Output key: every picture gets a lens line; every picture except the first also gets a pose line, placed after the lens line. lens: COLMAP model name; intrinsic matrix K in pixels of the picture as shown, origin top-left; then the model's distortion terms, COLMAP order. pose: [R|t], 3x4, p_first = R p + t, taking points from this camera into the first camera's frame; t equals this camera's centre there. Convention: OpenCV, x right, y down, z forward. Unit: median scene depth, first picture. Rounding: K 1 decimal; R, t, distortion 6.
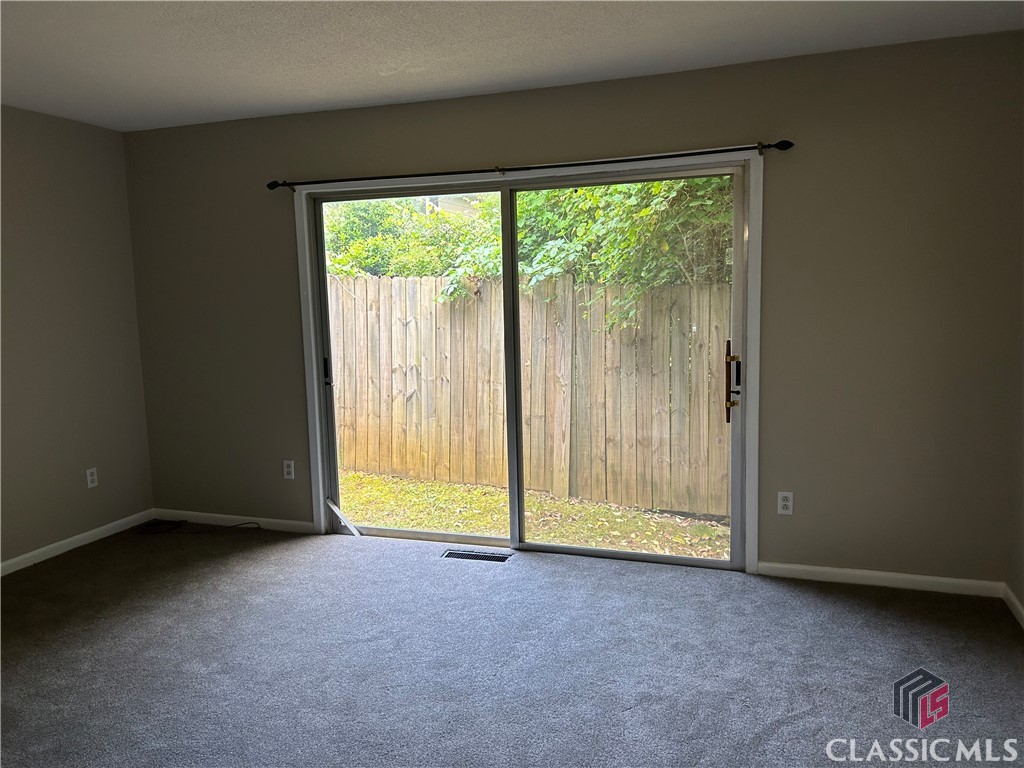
lens RADIAL K [[768.7, 0, 498.1], [0, 768.7, 385.1], [0, 0, 1]] dist [0.068426, -0.066010]
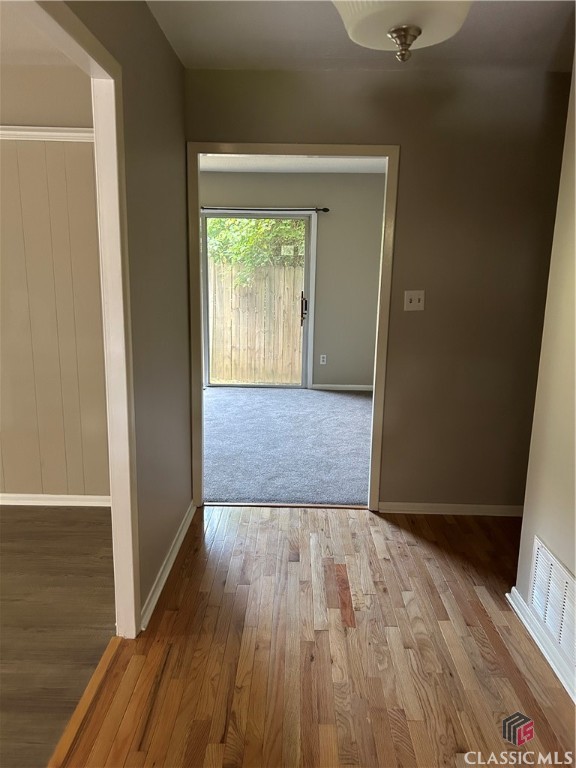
lens RADIAL K [[576.5, 0, 288.0], [0, 576.5, 384.0], [0, 0, 1]] dist [0.068426, -0.066010]
pose [[0.946237, -0.017562, 0.322997, -0.206648], [-0.006328, 0.997329, 0.072765, 0.063207], [-0.323412, -0.070897, 0.943599, -0.435506]]
